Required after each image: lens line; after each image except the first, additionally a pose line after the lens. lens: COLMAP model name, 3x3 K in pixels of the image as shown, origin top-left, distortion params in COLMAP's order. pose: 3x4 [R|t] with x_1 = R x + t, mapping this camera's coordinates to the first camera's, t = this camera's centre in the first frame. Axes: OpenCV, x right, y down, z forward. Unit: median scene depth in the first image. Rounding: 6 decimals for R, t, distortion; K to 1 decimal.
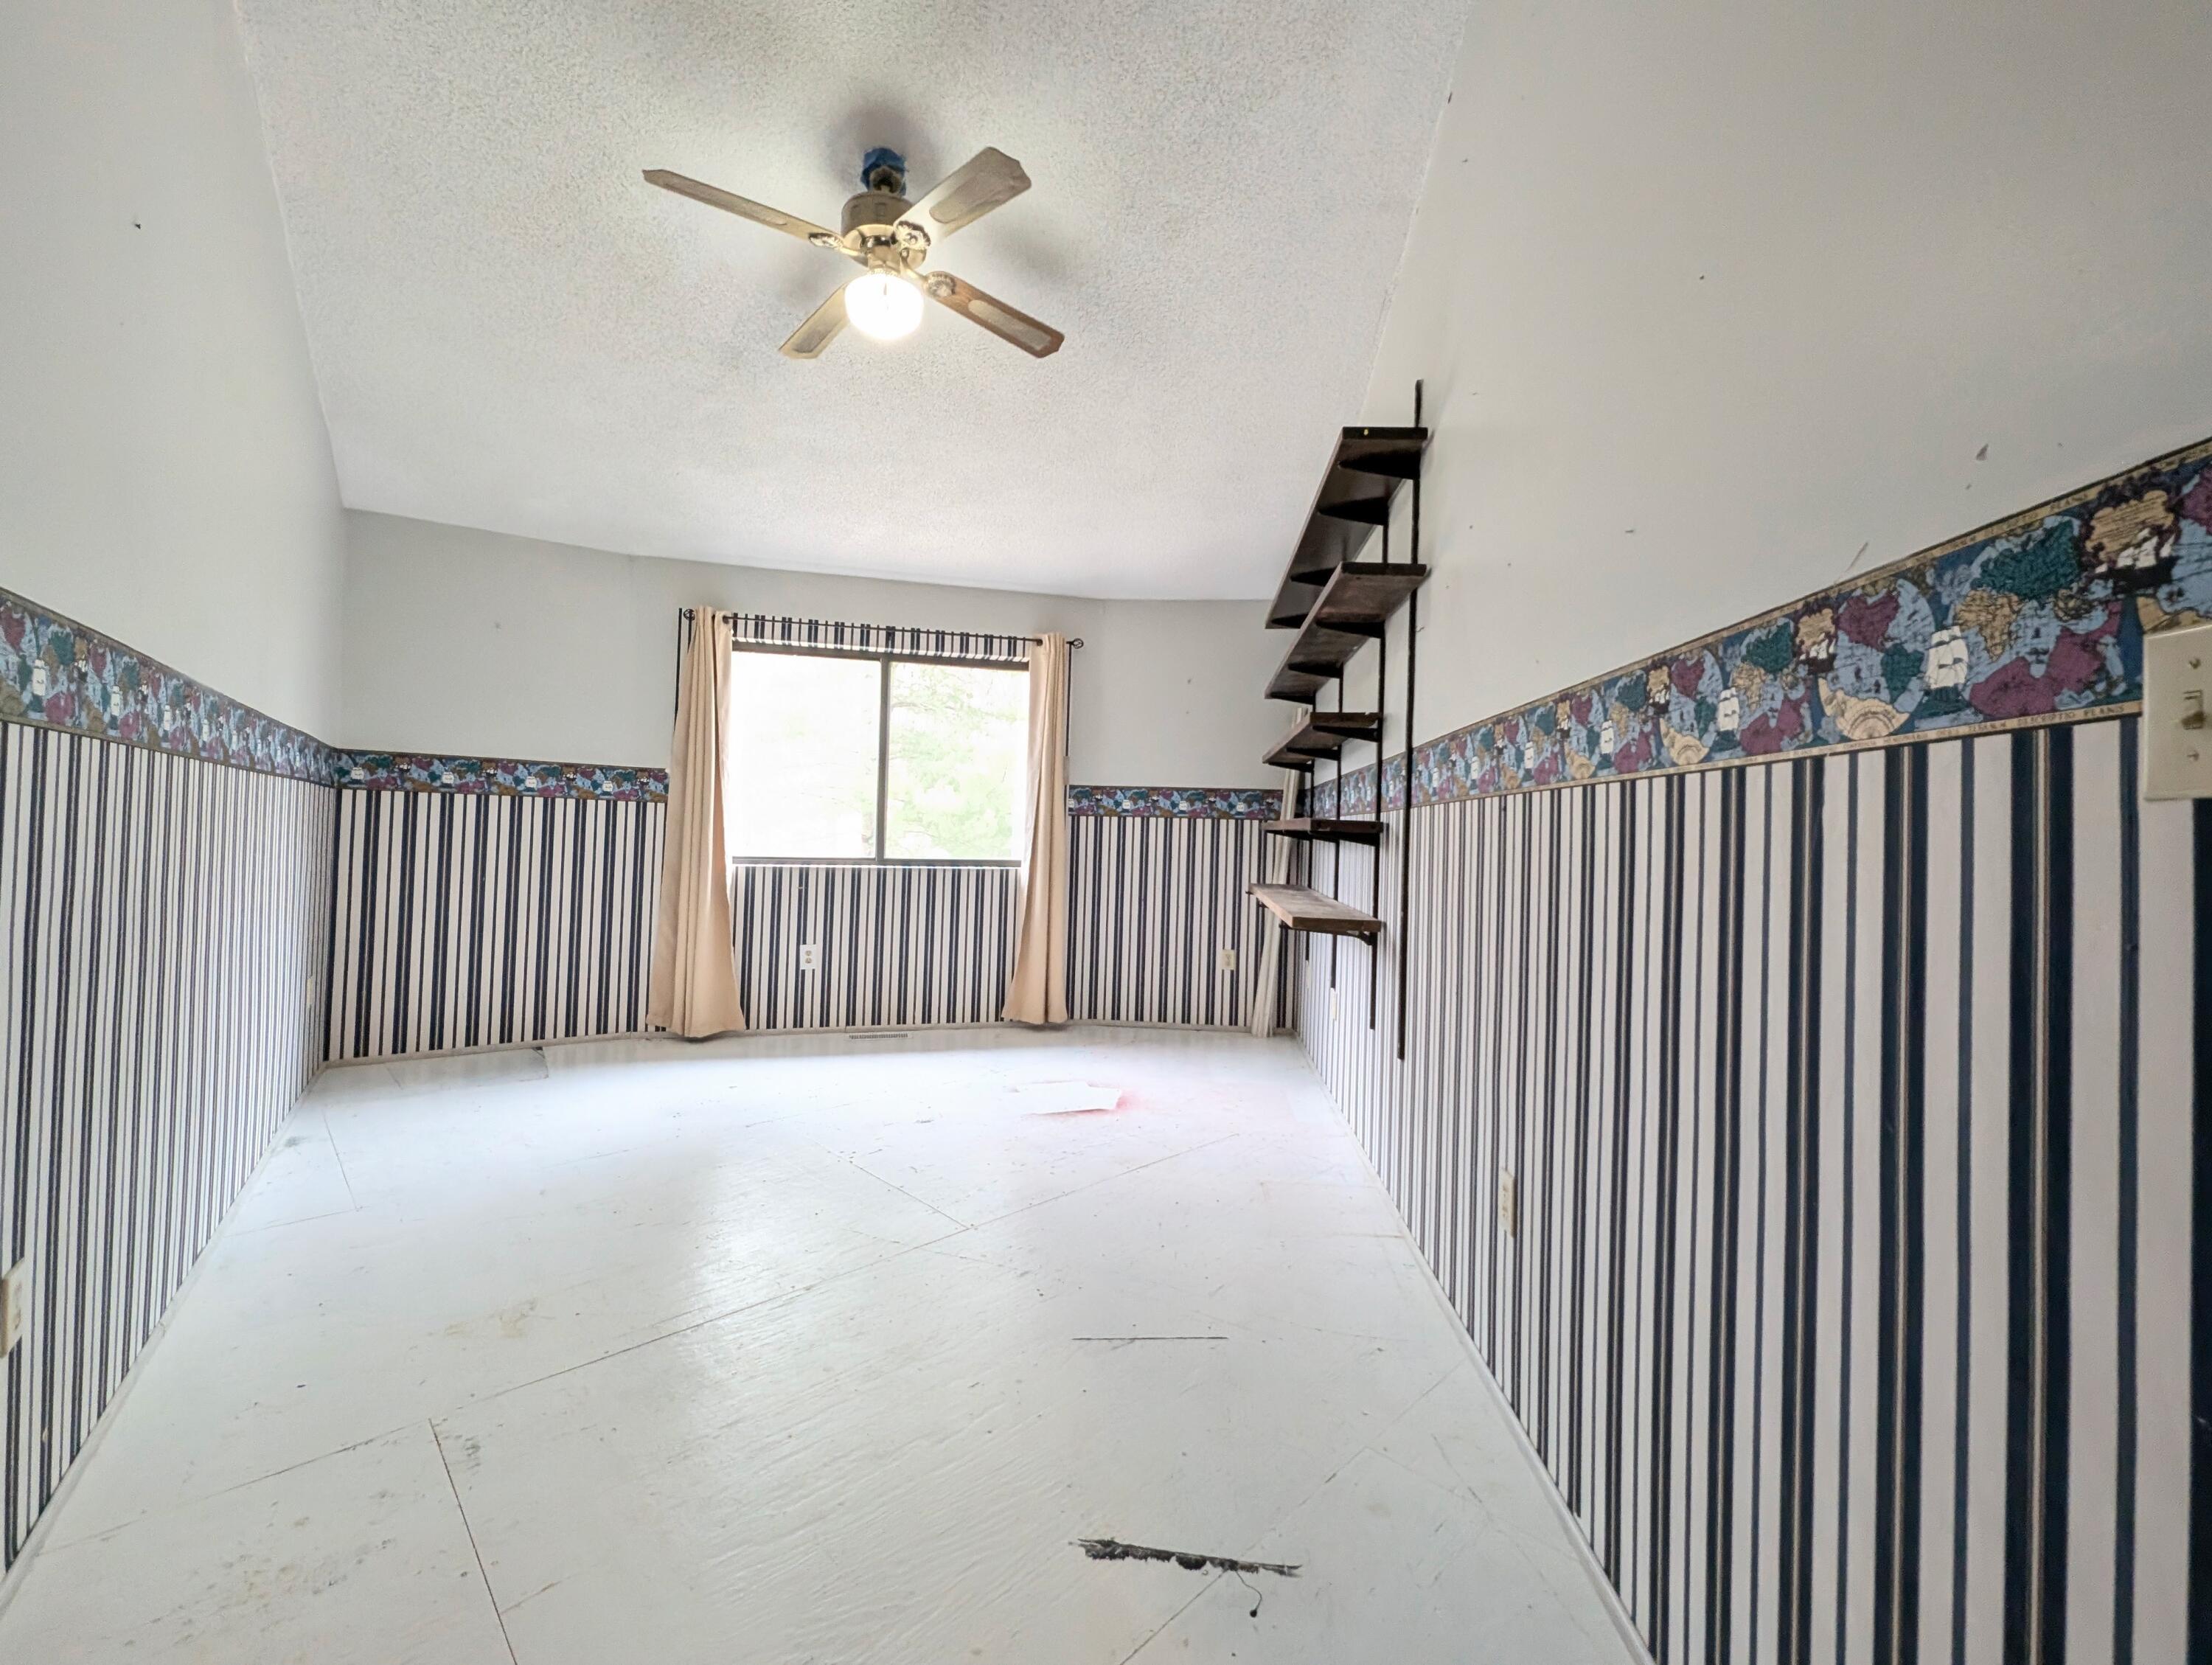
lens RADIAL K [[914.5, 0, 1108.1], [0, 914.5, 823.5], [0, 0, 1]] dist [-0.001038, -0.000181]
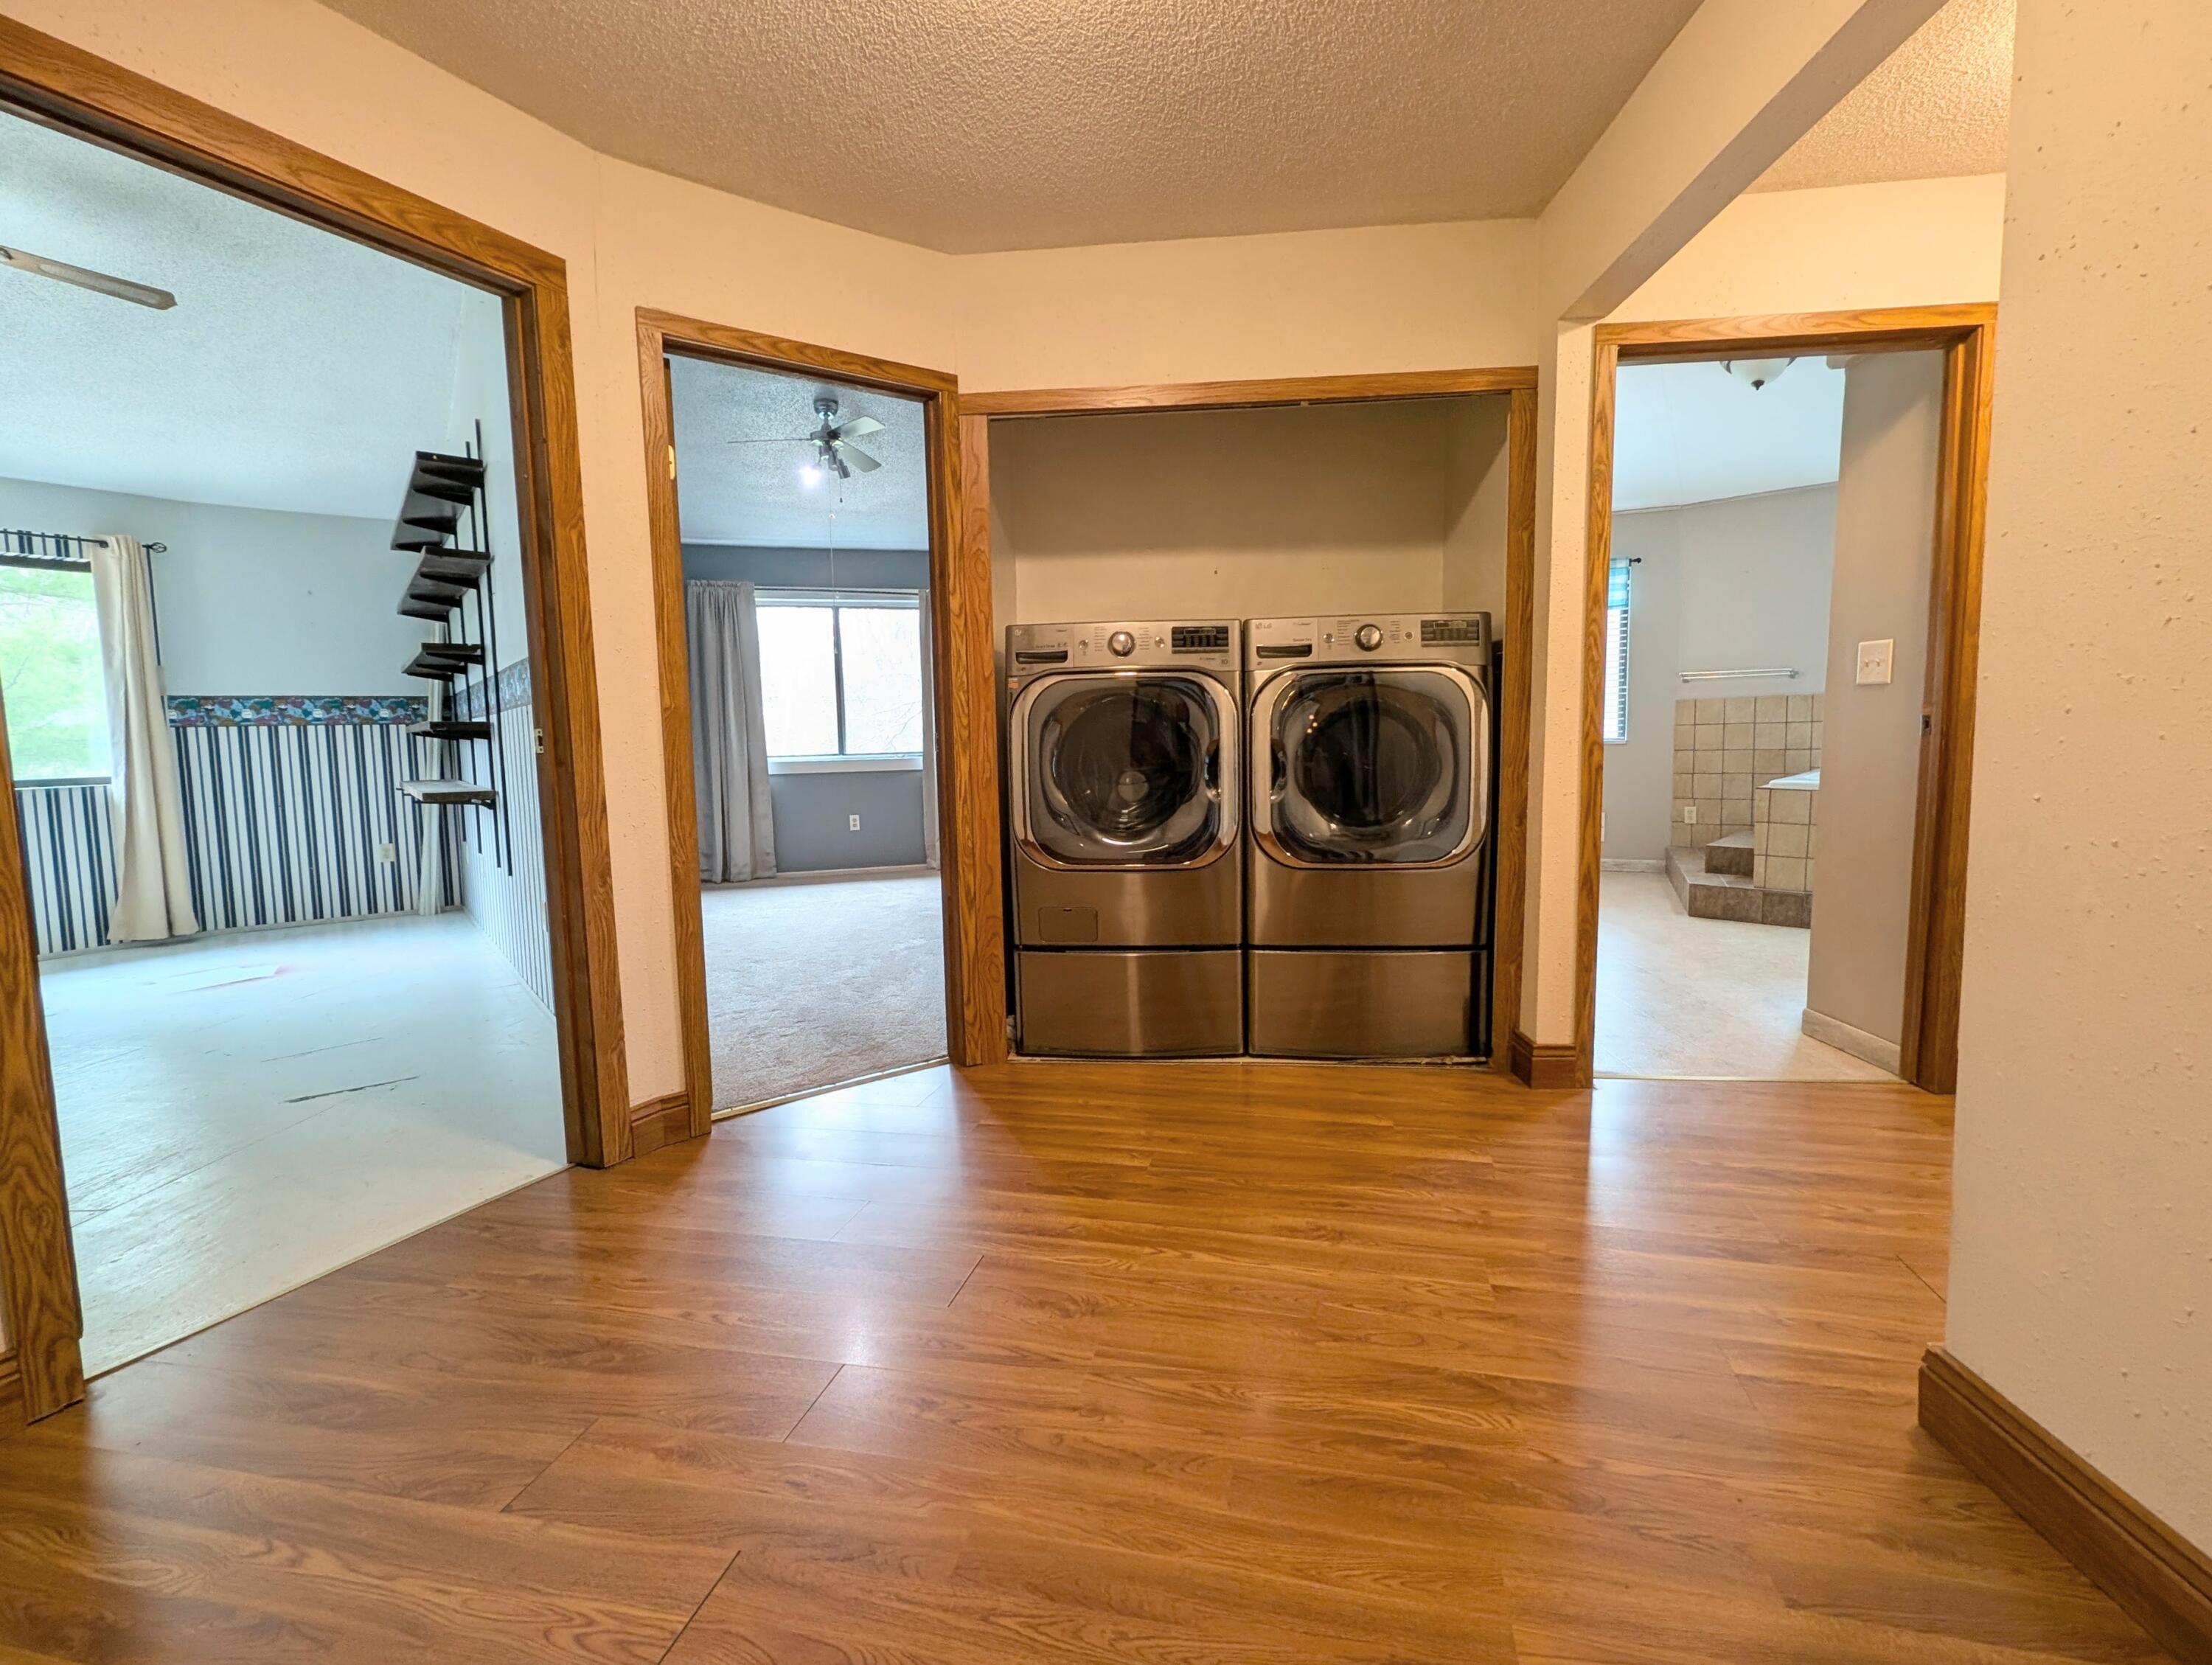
lens RADIAL K [[1001.1, 0, 1103.2], [0, 1001.1, 819.7], [0, 0, 1]] dist [0.000846, -0.000199]
pose [[0.741161, -0.102667, 0.663431, -0.025609], [0.036257, 0.992916, 0.113150, 0.004293], [-0.670348, -0.059809, 0.739633, -0.474136]]
